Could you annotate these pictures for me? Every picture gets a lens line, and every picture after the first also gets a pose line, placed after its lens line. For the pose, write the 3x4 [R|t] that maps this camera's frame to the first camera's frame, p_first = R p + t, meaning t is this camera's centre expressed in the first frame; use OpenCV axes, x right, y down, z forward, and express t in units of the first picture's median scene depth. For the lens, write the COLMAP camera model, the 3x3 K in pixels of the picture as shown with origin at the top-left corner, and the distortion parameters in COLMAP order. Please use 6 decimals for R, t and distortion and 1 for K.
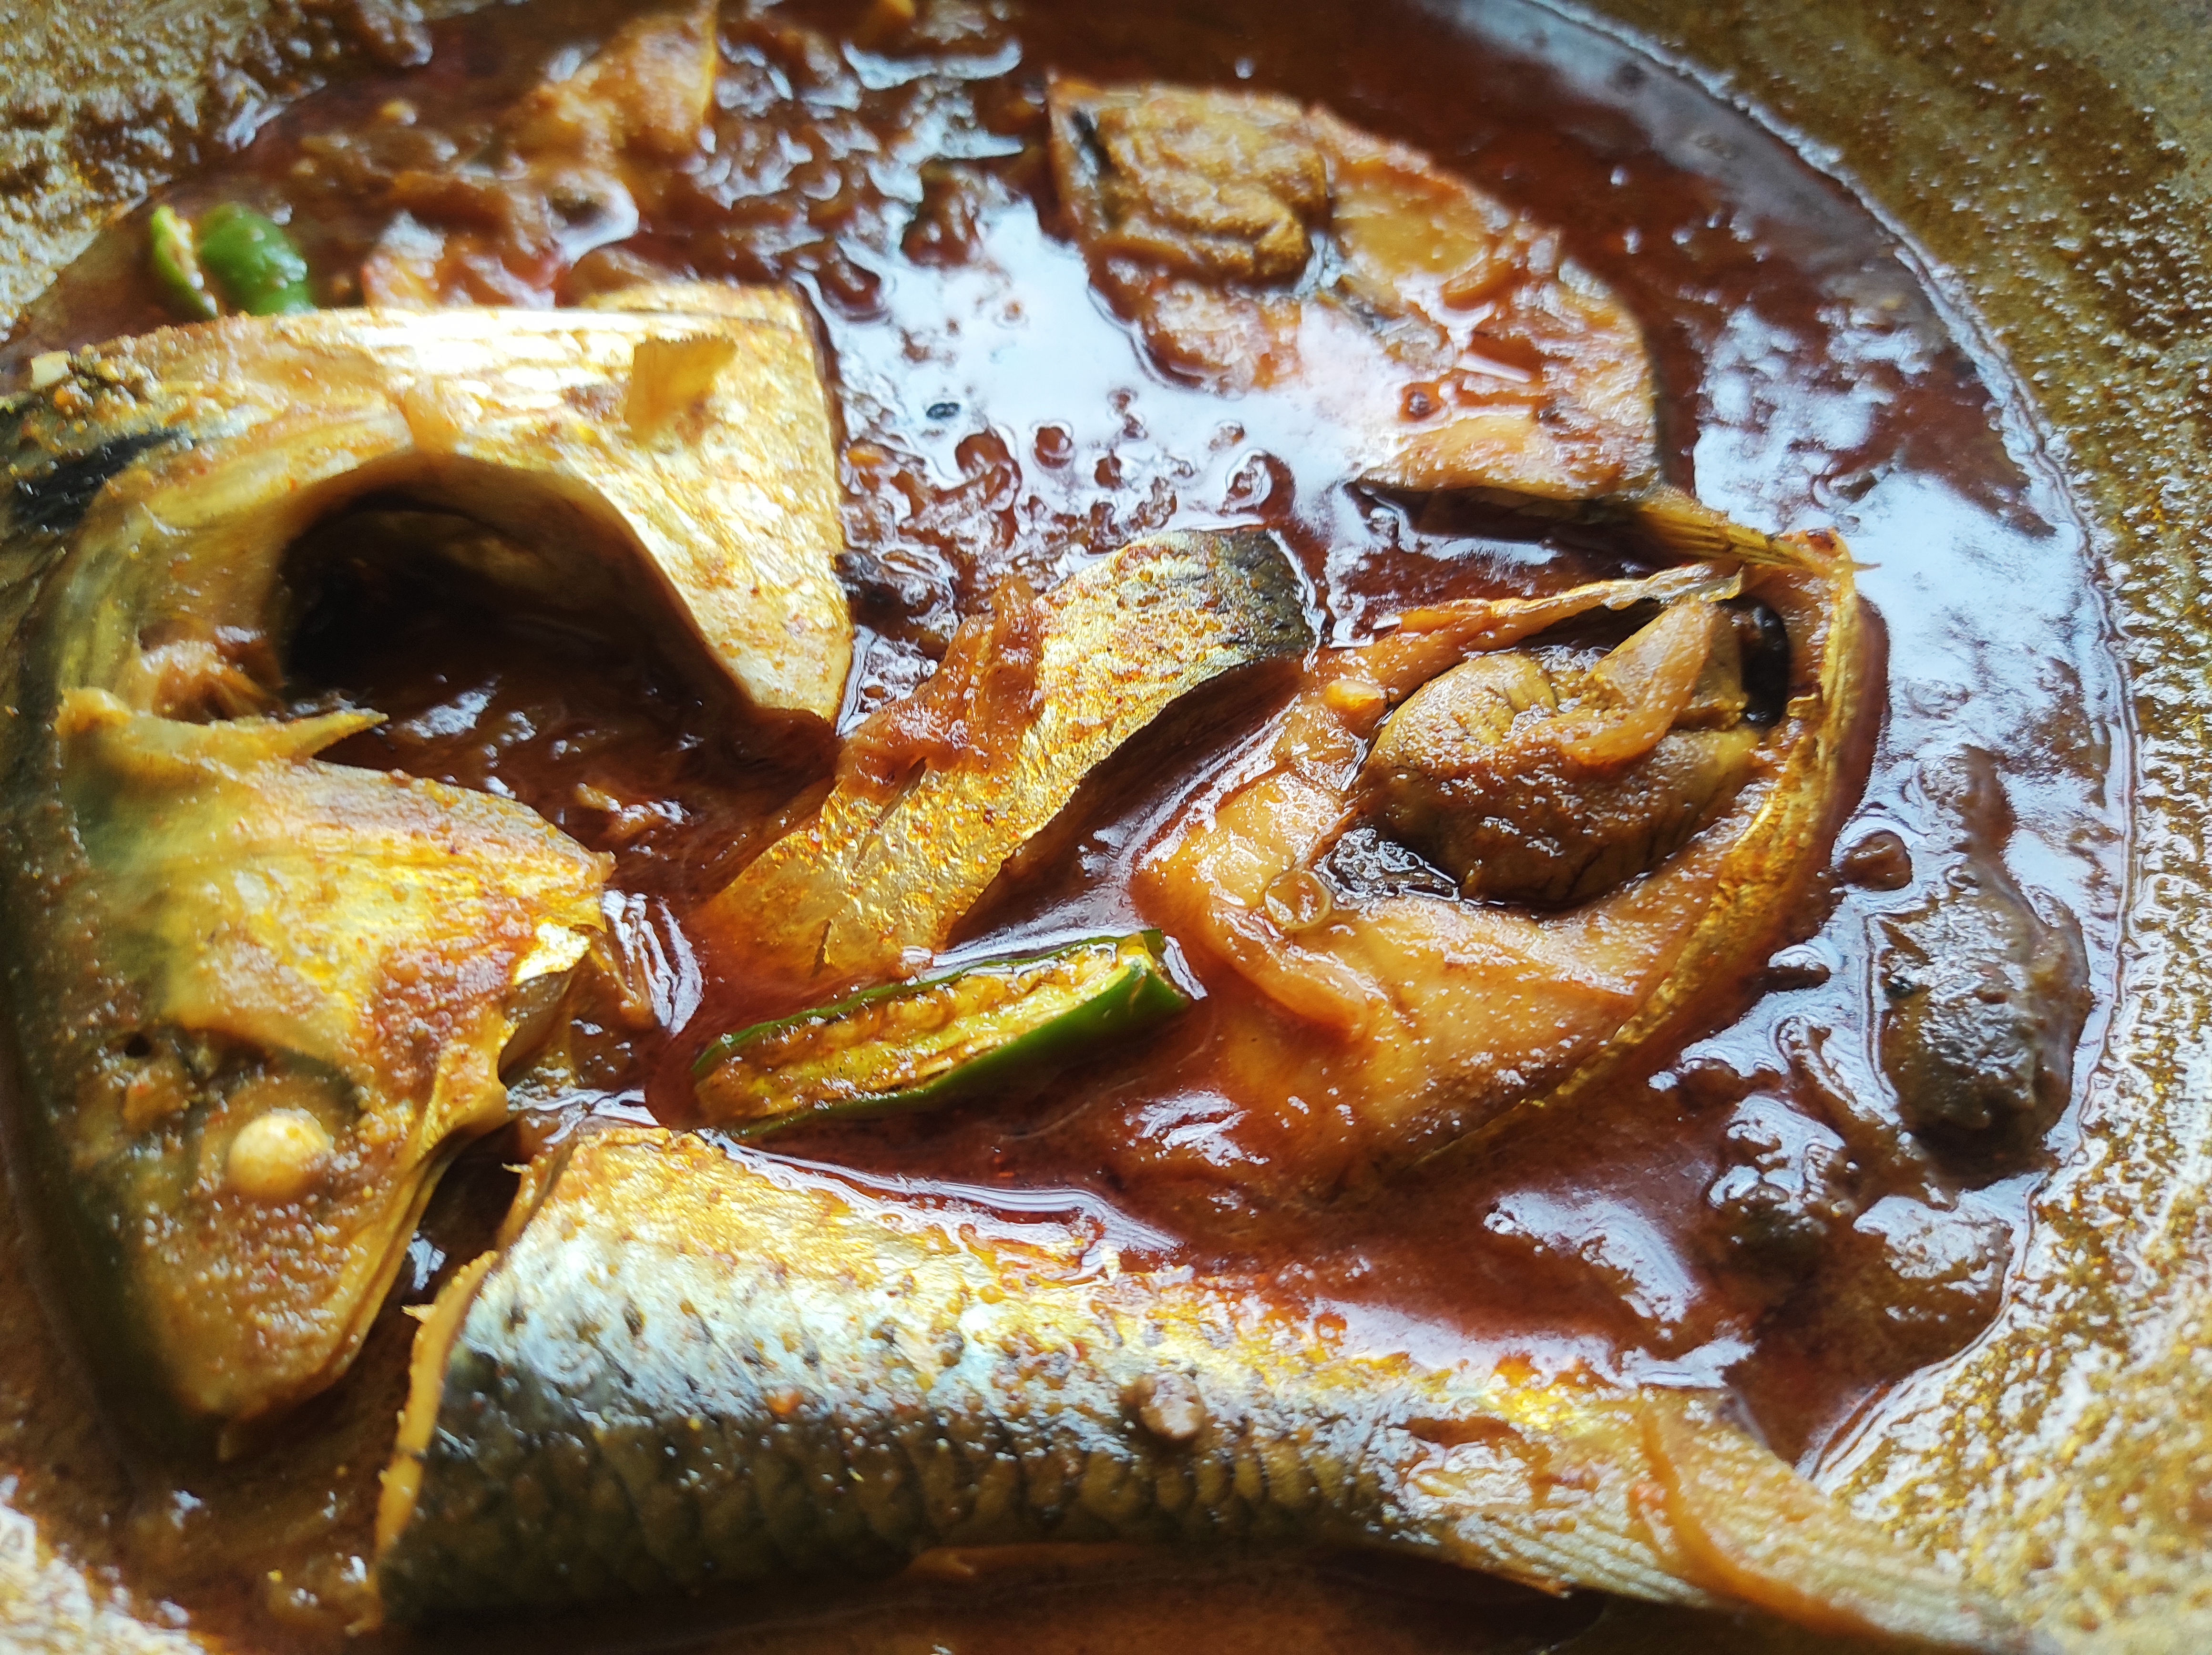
lens RADIAL K [[1641.8, 0, 1098.5], [0, 1641.8, 821.7], [0, 0, 1]] dist [0.000928, -0.004743]
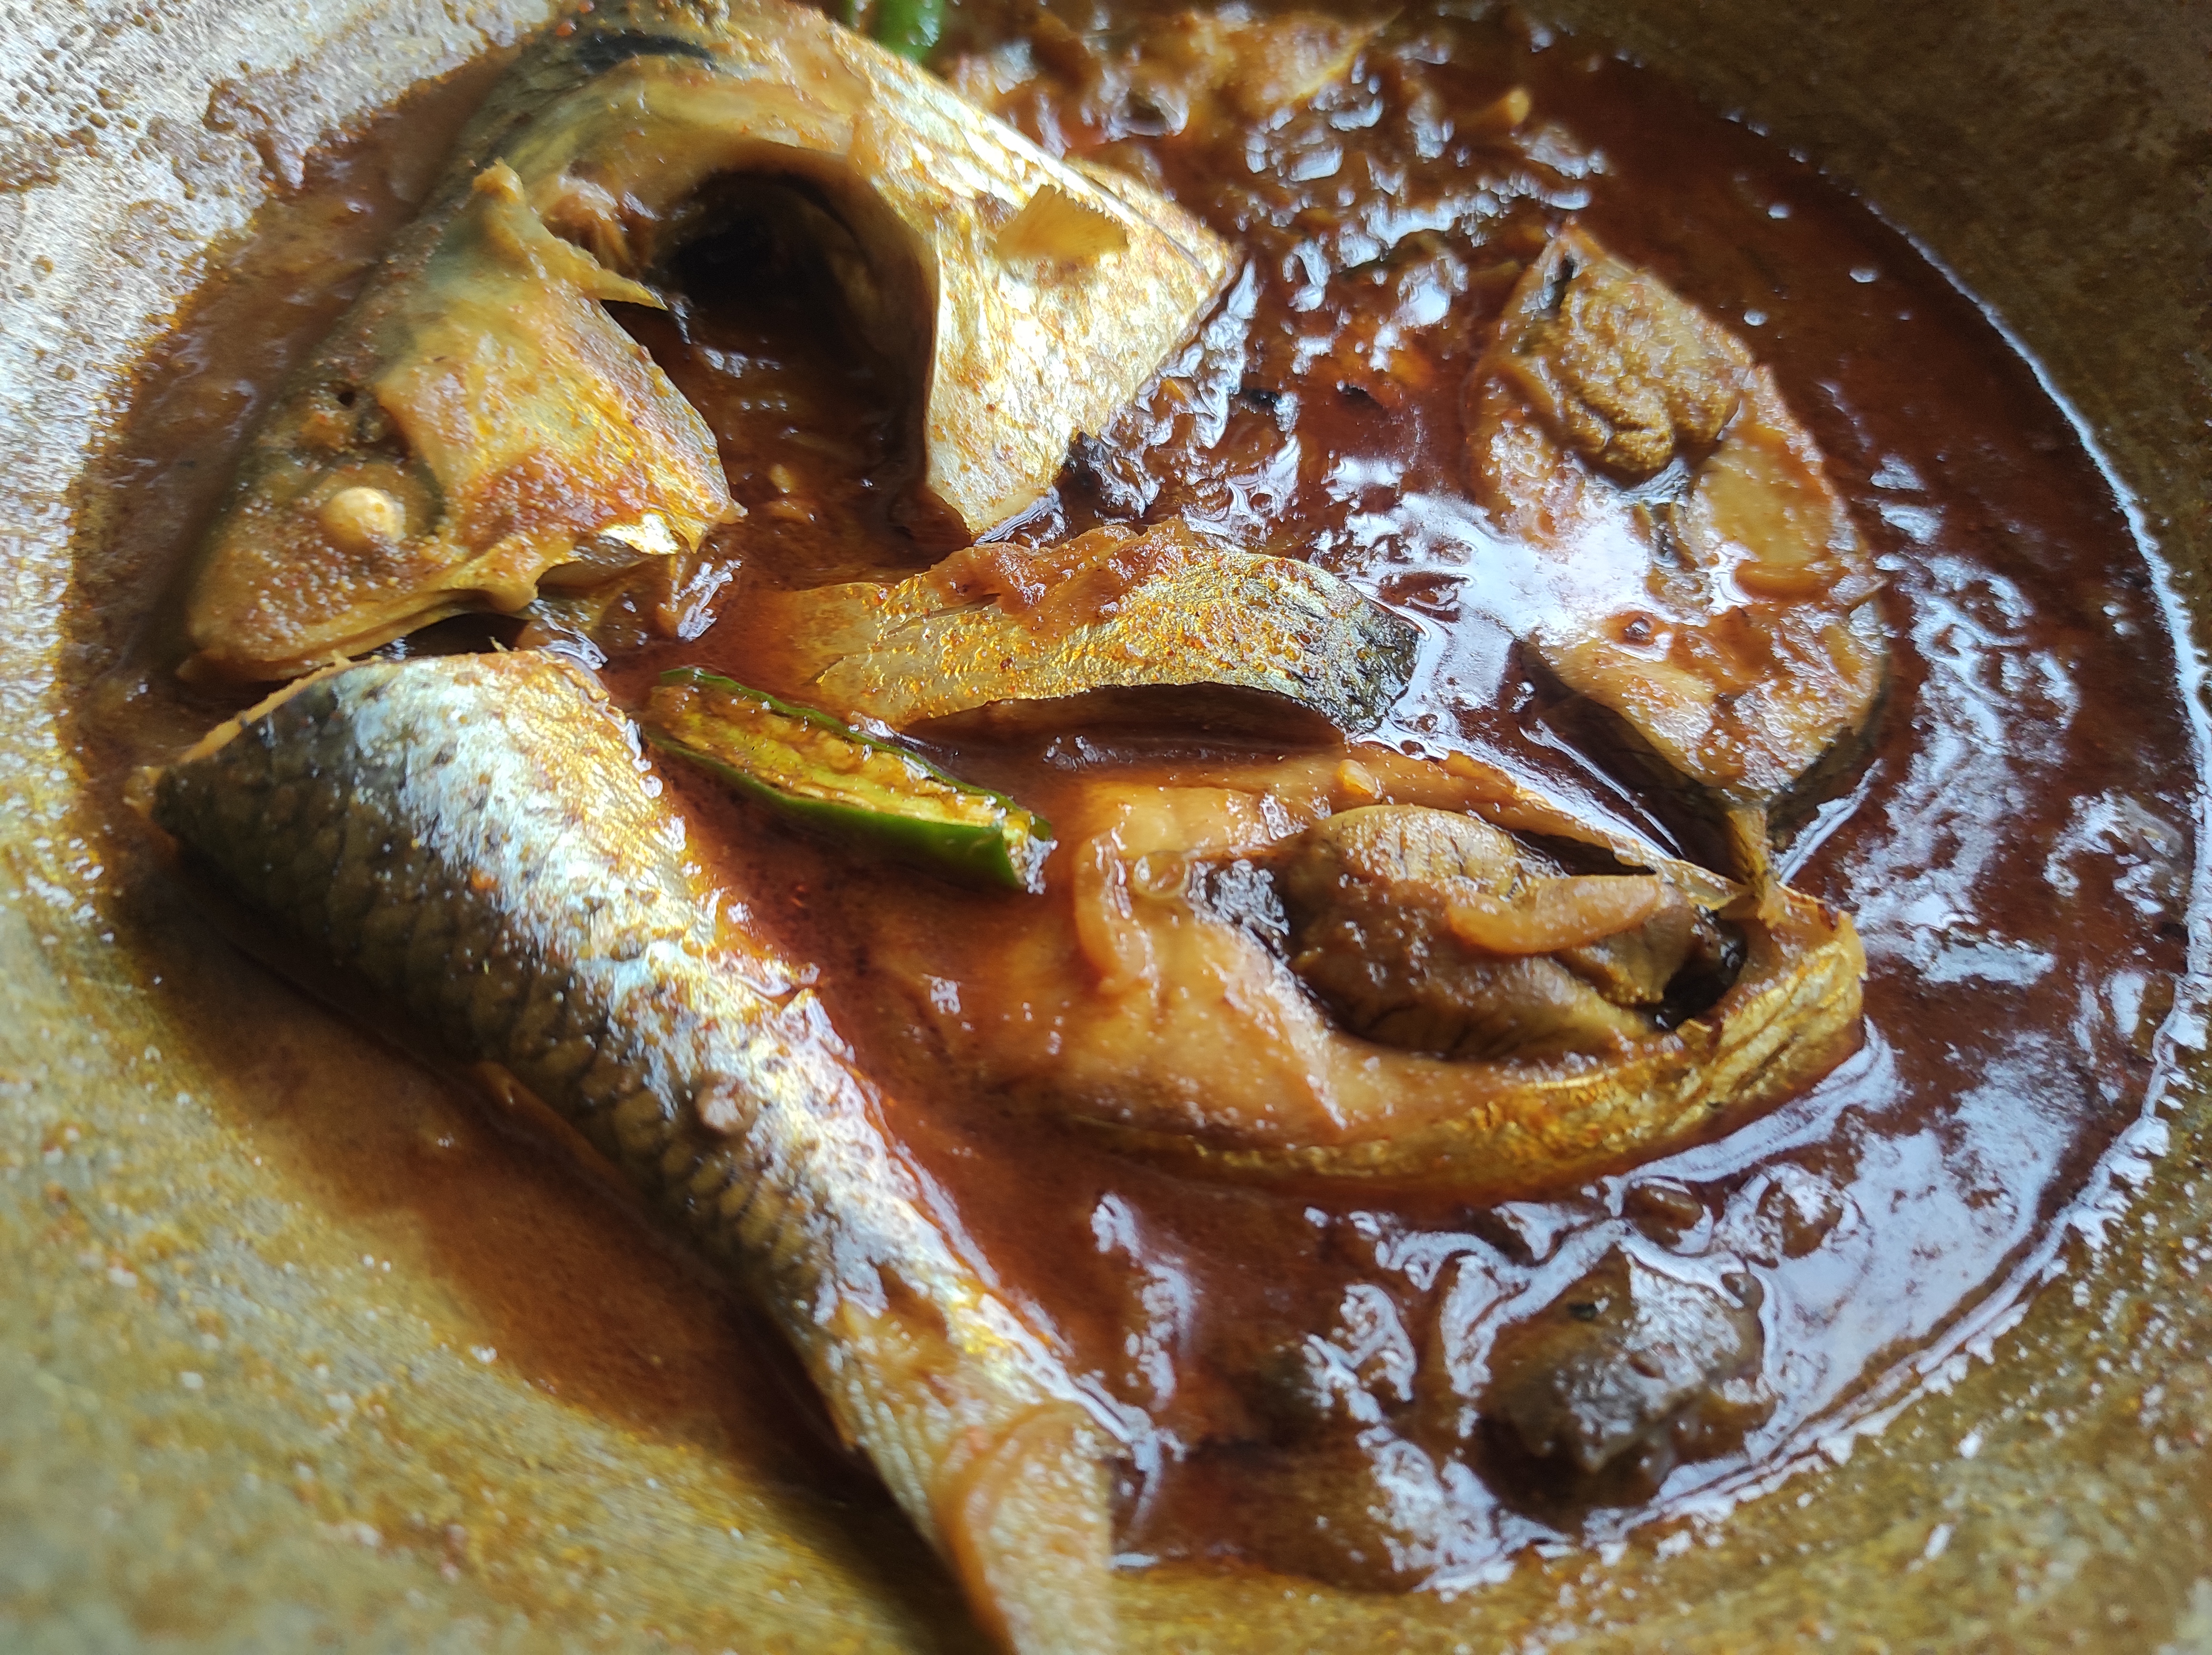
lens RADIAL K [[1610.8, 0, 1106.0], [0, 1610.8, 827.5], [0, 0, 1]] dist [0.009566, 0.006769]
pose [[0.766652, 0.583325, -0.268284, 0.358212], [-0.600015, 0.799629, 0.024006, 0.019700], [0.228531, 0.142570, 0.963041, -0.020197]]
